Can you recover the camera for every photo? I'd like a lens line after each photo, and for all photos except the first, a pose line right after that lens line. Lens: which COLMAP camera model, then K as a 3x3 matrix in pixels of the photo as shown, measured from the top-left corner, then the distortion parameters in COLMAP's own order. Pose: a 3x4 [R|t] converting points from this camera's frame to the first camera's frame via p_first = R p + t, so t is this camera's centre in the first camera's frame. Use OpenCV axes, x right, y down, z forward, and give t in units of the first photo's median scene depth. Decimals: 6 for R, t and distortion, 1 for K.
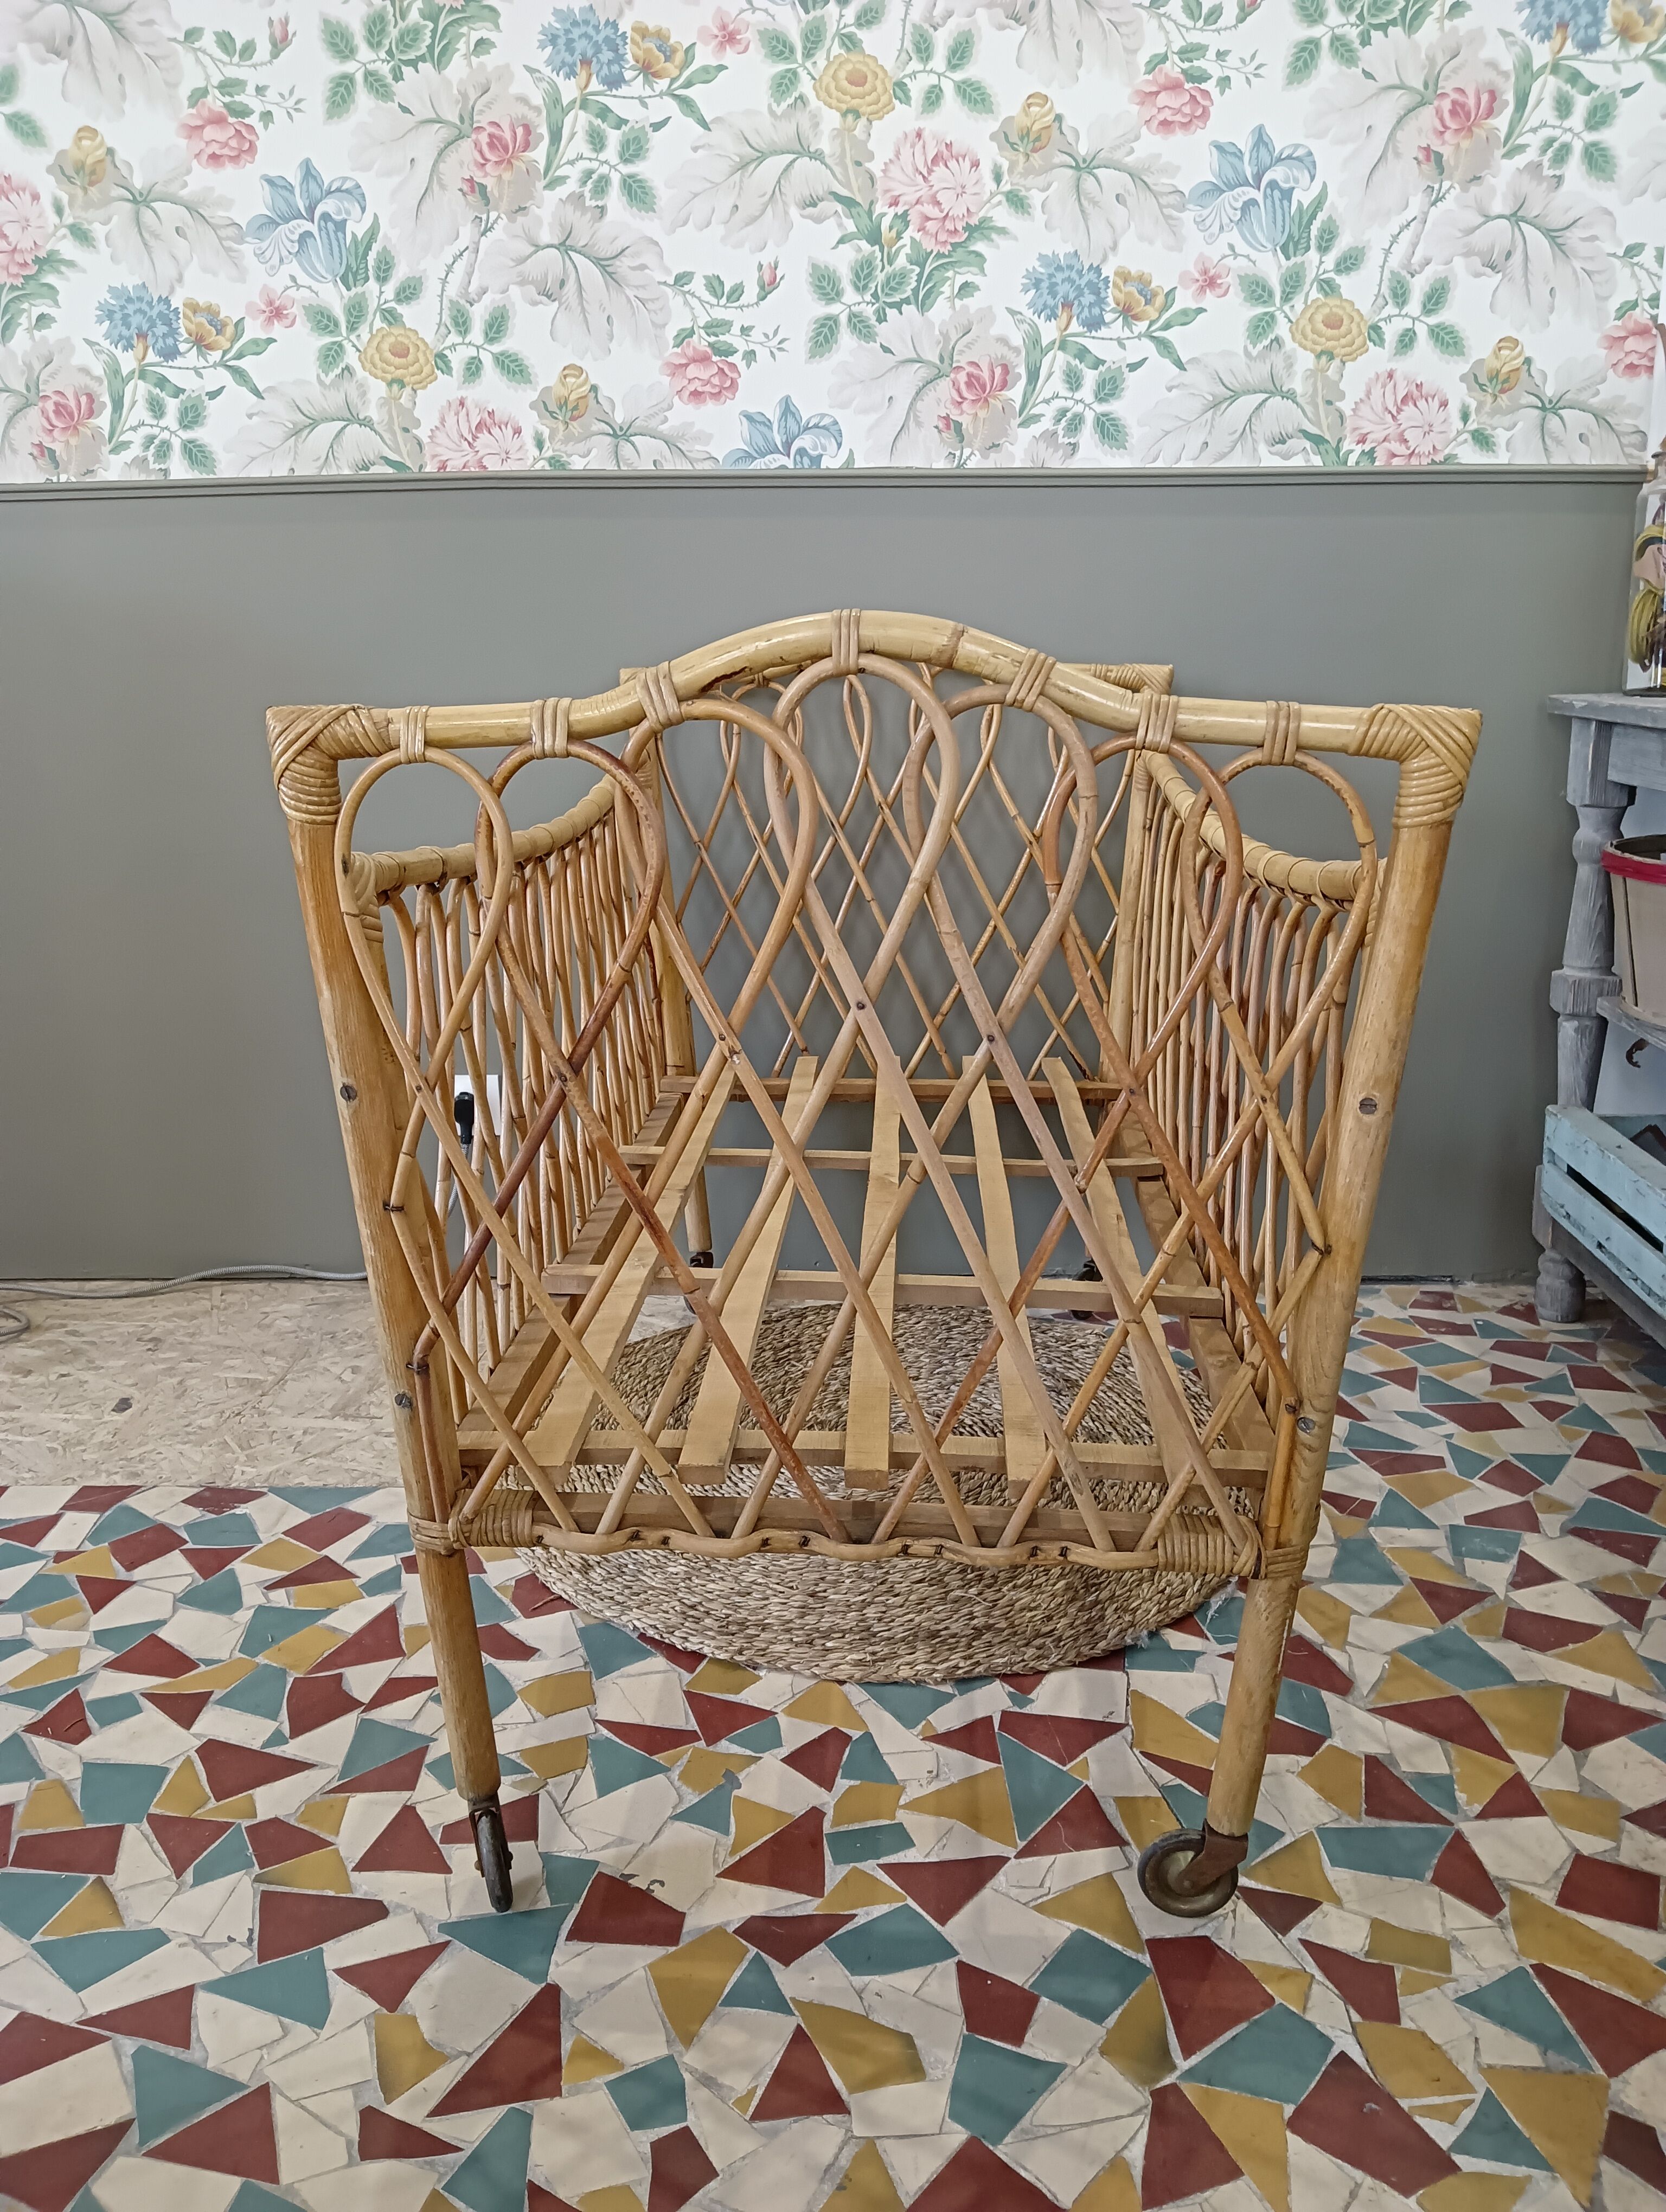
lens RADIAL K [[1748.0, 0, 826.7], [0, 1748.0, 1106.6], [0, 0, 1]] dist [0.040525, -0.089738]
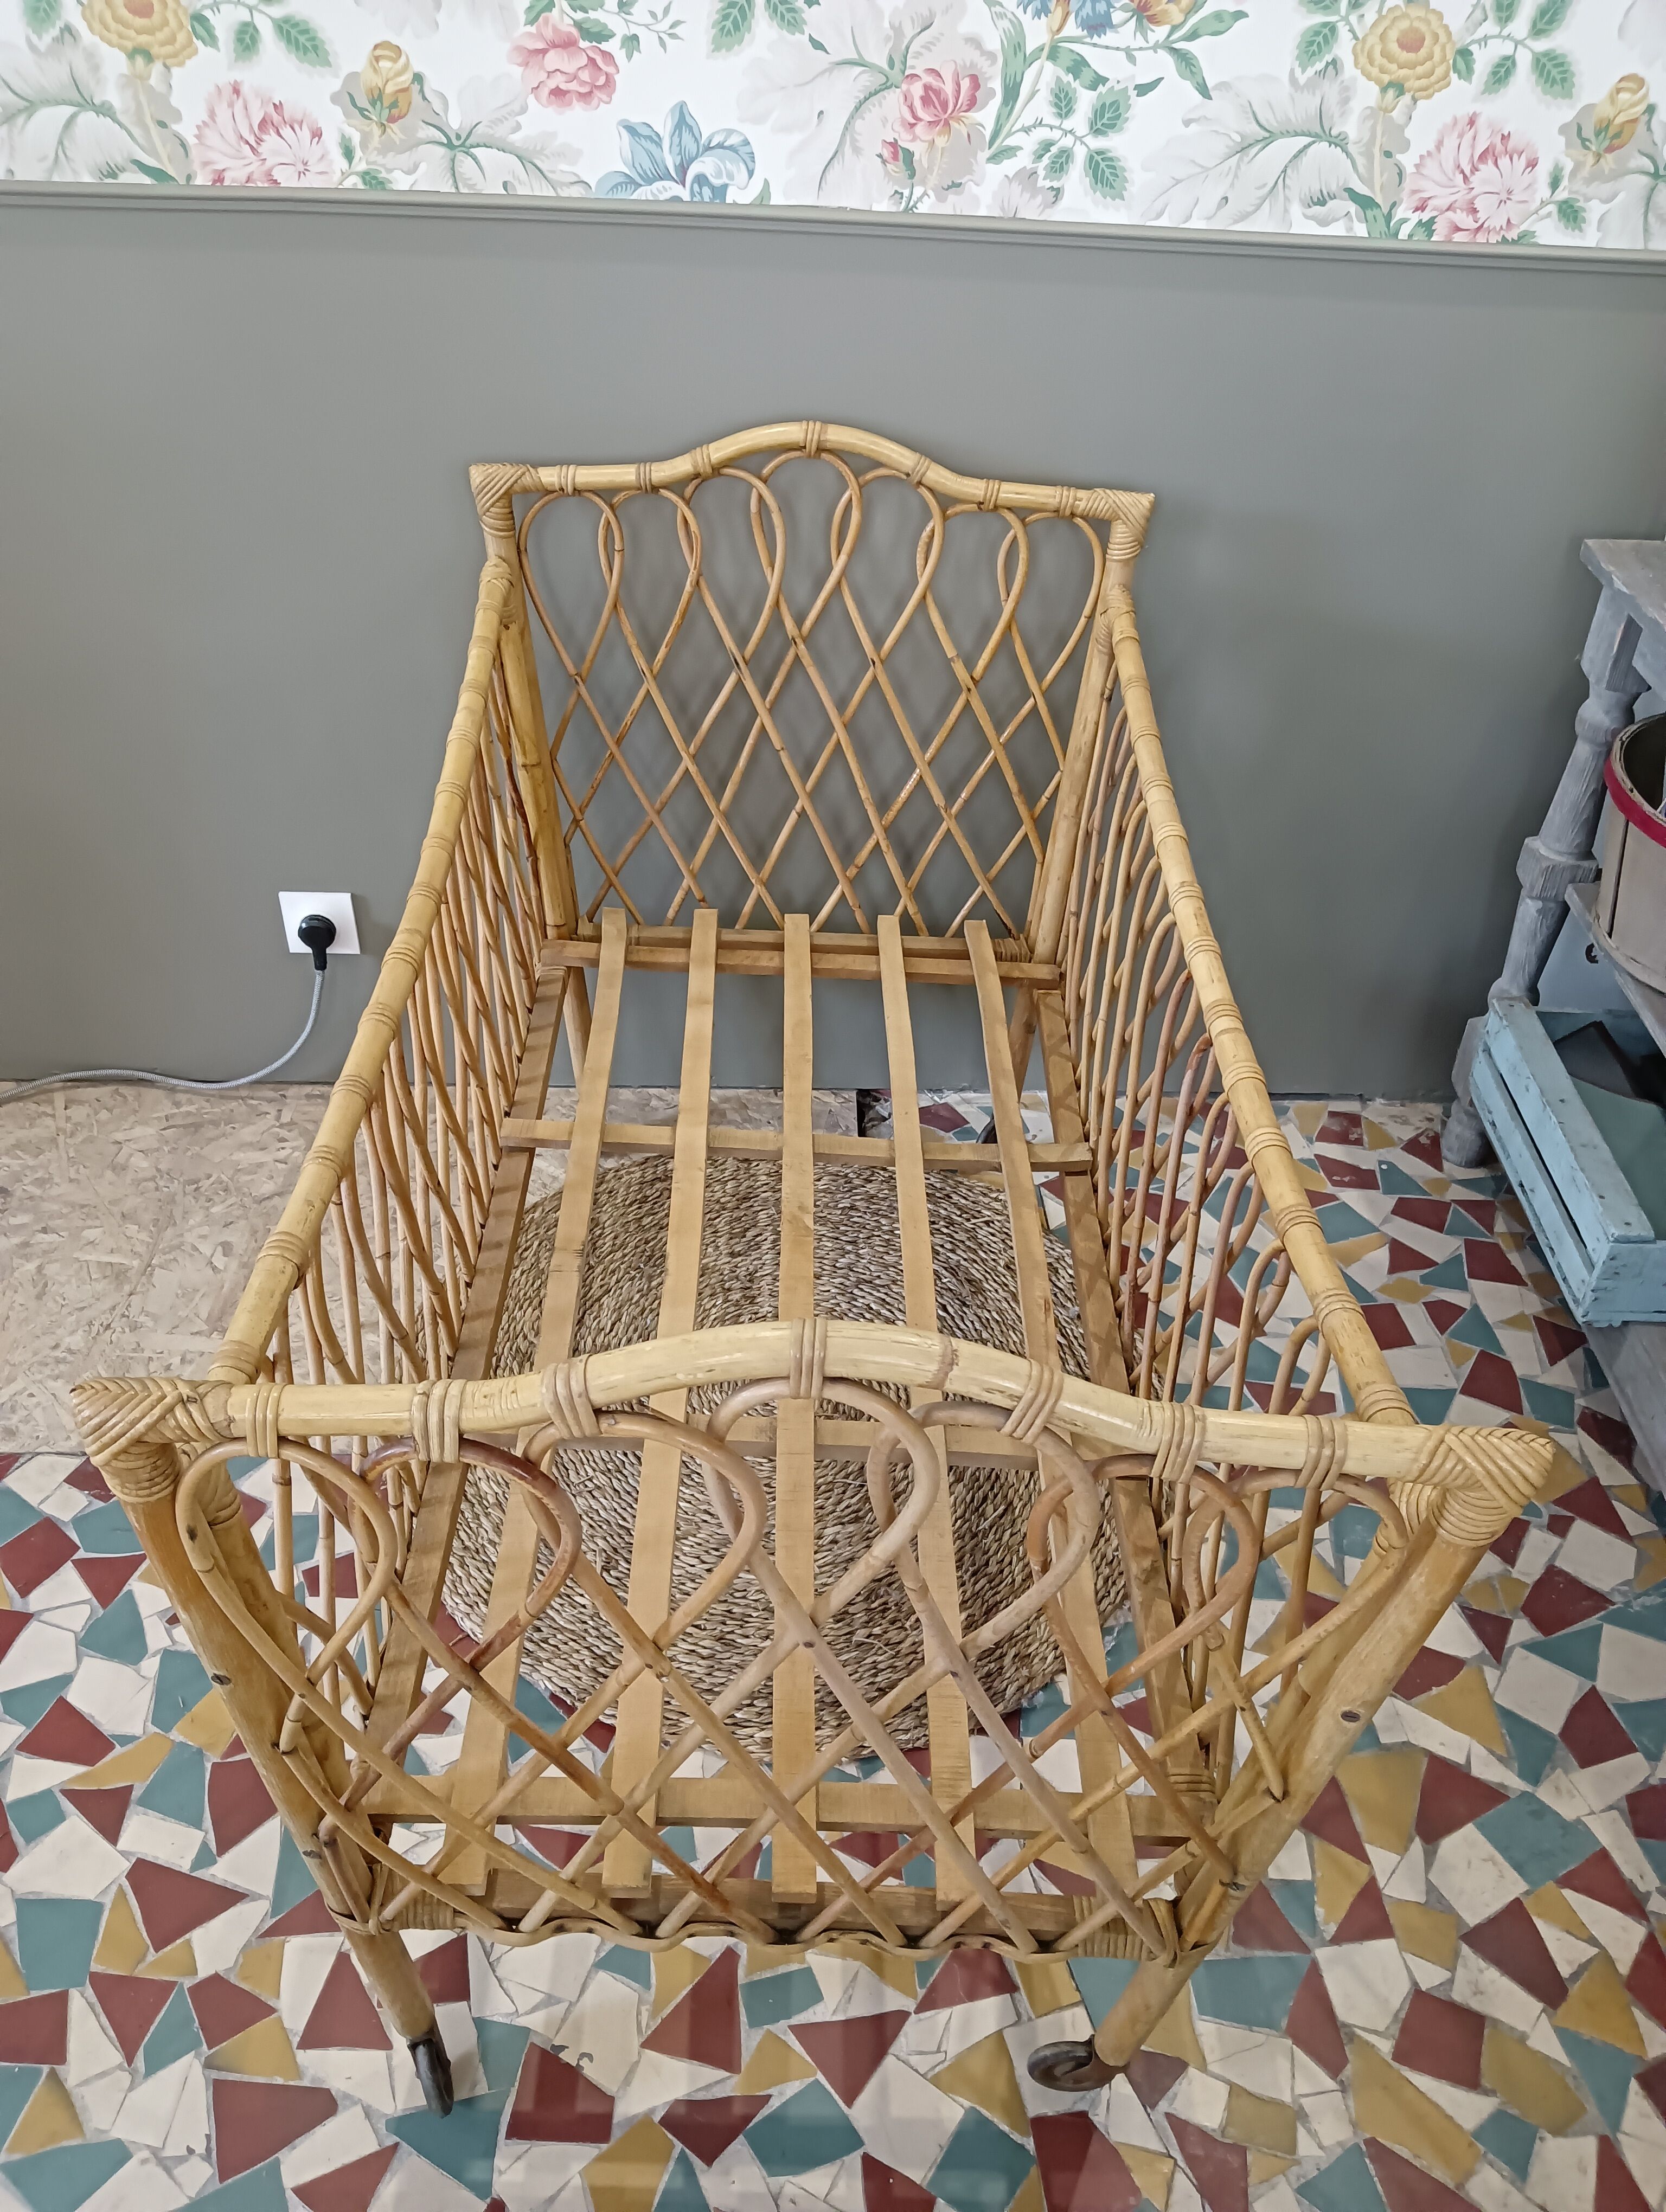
lens RADIAL K [[1748.0, 0, 826.7], [0, 1748.0, 1106.6], [0, 0, 1]] dist [0.040525, -0.089738]
pose [[0.996936, -0.000544, 0.078214, -0.026802], [-0.031338, 0.913426, 0.405797, -0.434417], [-0.071663, -0.407005, 0.910610, 0.197783]]
